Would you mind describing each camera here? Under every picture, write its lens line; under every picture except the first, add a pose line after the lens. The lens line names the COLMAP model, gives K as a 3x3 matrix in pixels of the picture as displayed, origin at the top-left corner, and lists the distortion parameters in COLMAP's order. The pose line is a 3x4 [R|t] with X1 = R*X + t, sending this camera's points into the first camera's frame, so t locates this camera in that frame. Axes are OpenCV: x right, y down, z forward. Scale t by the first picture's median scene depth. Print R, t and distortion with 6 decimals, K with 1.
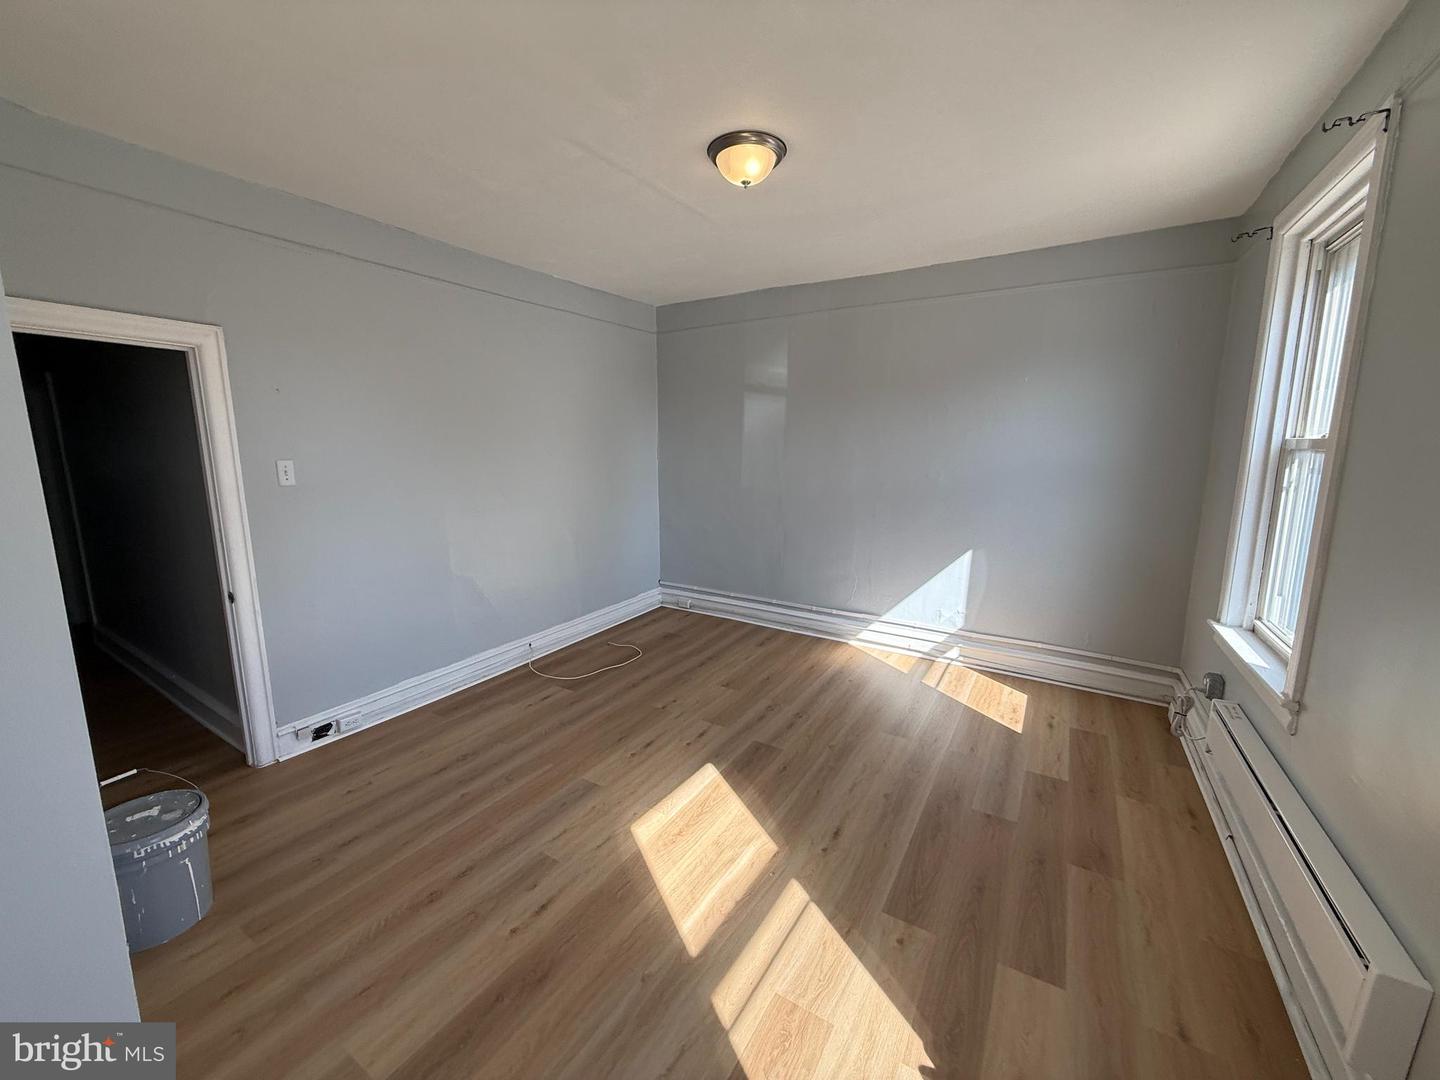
lens RADIAL K [[569.4, 0, 714.5], [0, 569.4, 534.3], [0, 0, 1]] dist [-0.003593, -0.000945]
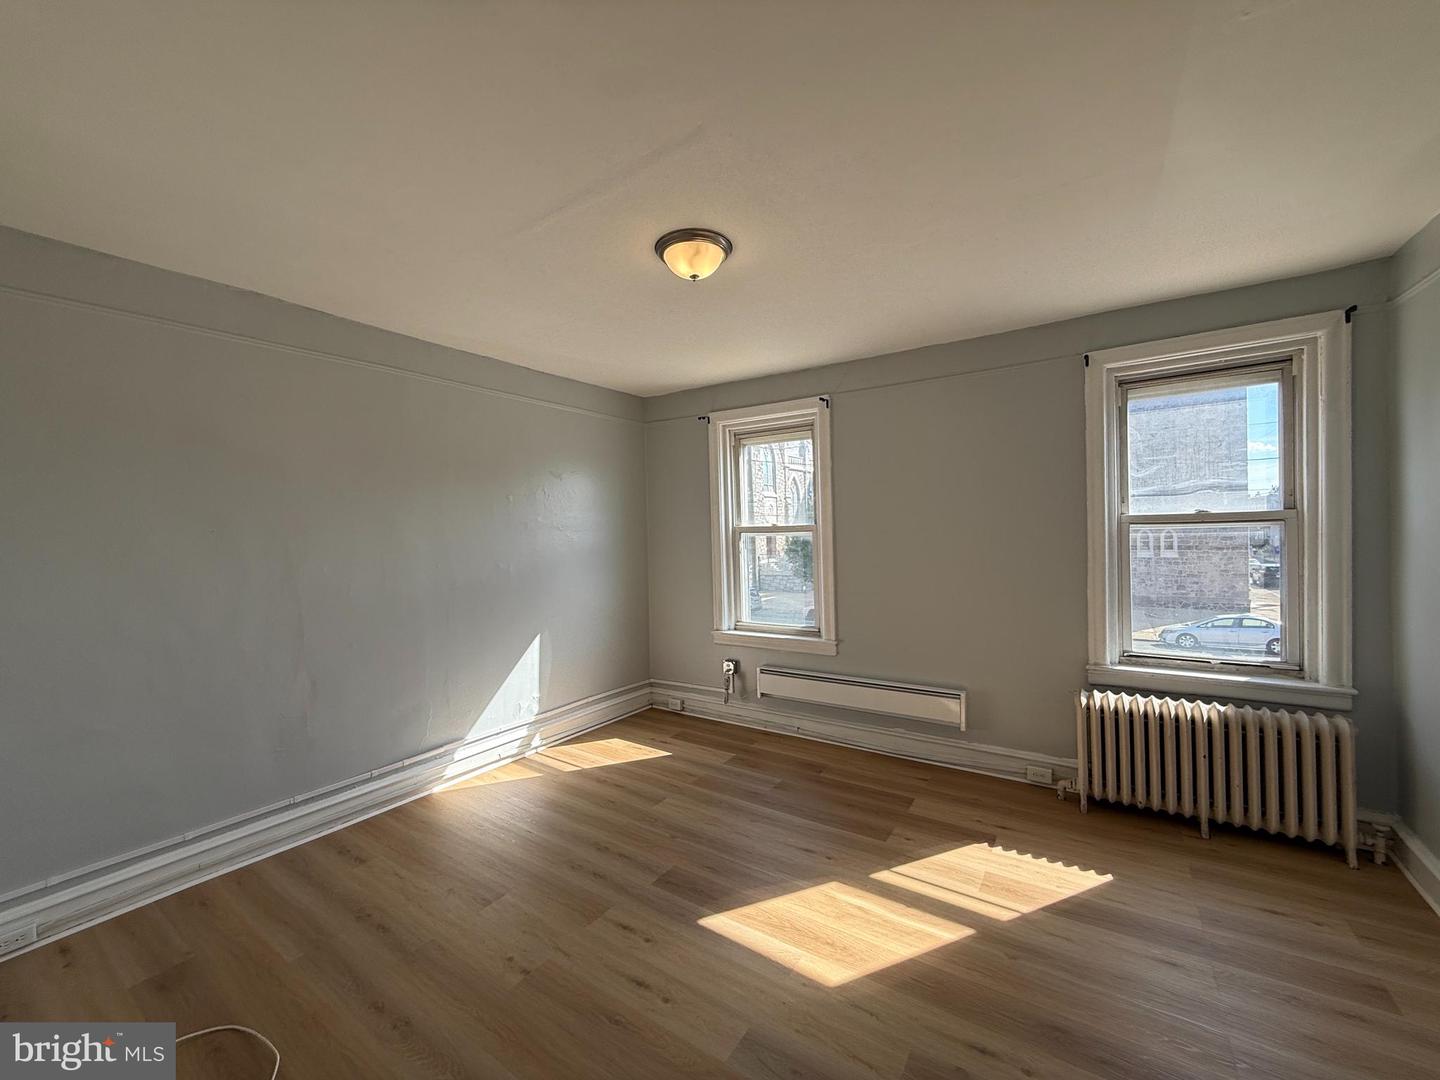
lens RADIAL K [[569.4, 0, 714.6], [0, 569.4, 532.9], [0, 0, 1]] dist [-0.003593, -0.000945]
pose [[0.036736, -0.009430, 0.999281, -0.575483], [0.175019, 0.984561, 0.002857, -0.100493], [-0.983880, 0.174788, 0.037819, 0.601133]]
